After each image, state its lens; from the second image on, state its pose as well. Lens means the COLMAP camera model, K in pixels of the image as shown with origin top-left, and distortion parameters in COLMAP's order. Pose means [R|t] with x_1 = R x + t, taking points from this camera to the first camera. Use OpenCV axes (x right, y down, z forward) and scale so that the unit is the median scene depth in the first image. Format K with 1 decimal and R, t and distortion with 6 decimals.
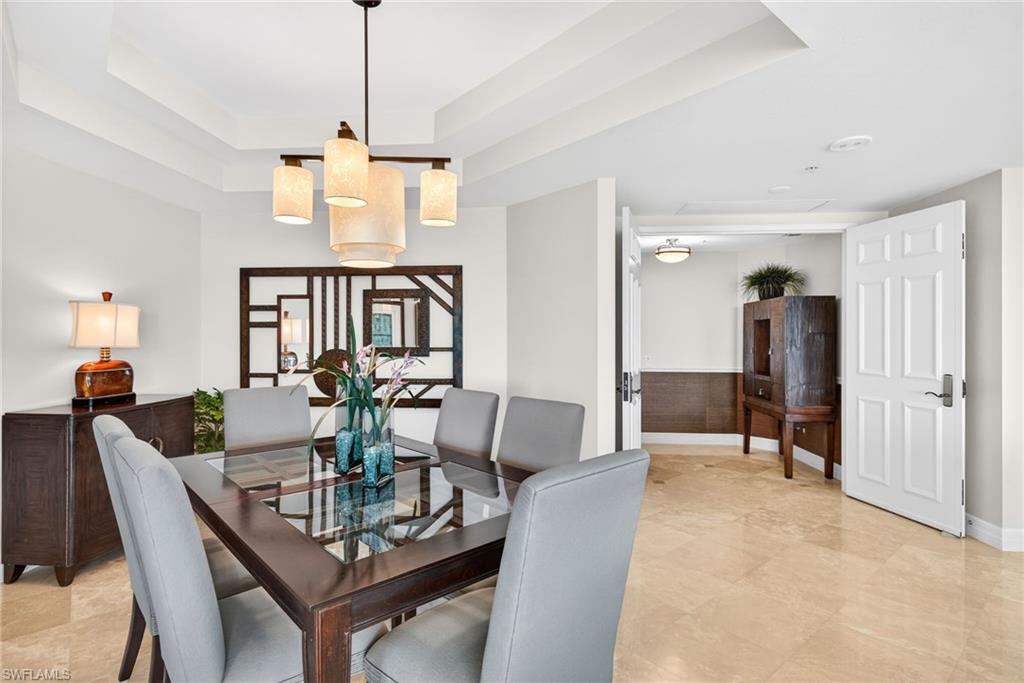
lens RADIAL K [[510.3, 0, 512.0], [0, 510.3, 341.5], [0, 0, 1]] dist [0.000121, 0.000339]
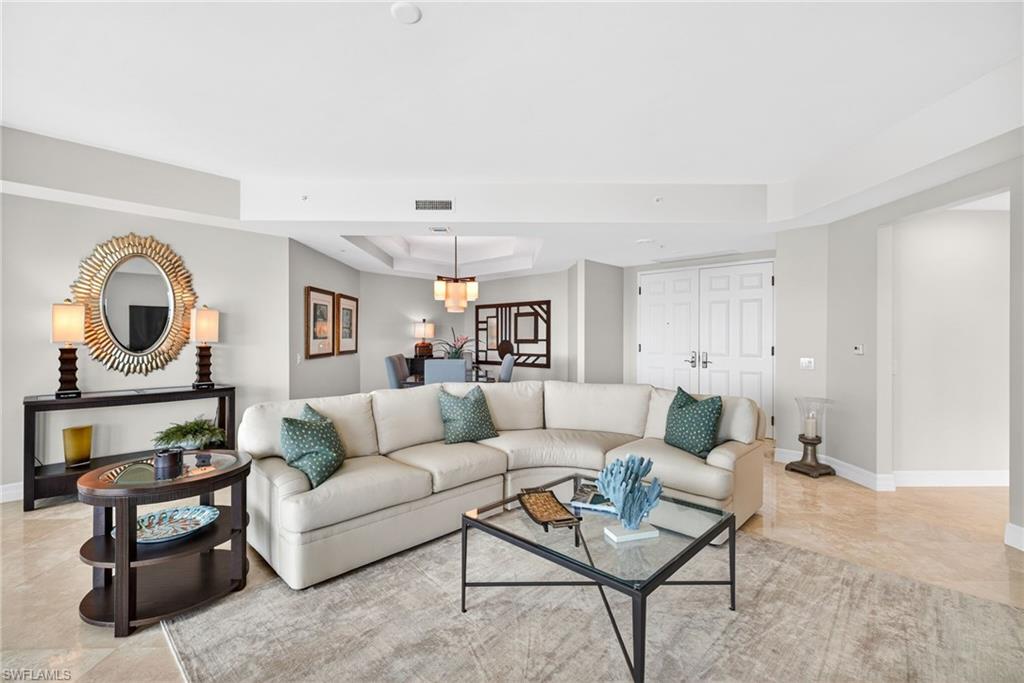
lens RADIAL K [[447.5, 0, 512.0], [0, 447.5, 341.5], [0, 0, 1]] dist [0.000158, 0.000191]
pose [[0.779719, 0.006904, -0.626092, 0.913245], [-0.003104, 0.999970, 0.007161, 0.007761], [0.626122, -0.003640, 0.779717, -0.515529]]
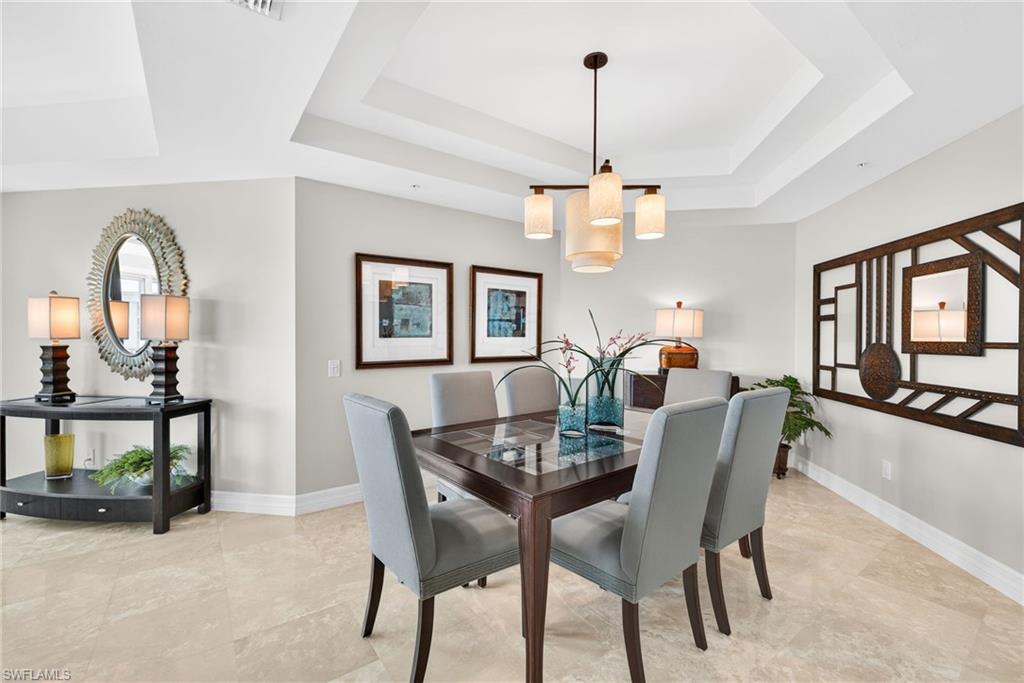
lens RADIAL K [[428.9, 0, 512.0], [0, 428.9, 341.5], [0, 0, 1]] dist [0.001009, 0.000236]
pose [[-0.060274, 0.011217, -0.998119, 0.406979], [-0.006389, 0.999912, 0.011623, 0.007953], [0.998161, 0.007078, -0.060197, 0.440120]]
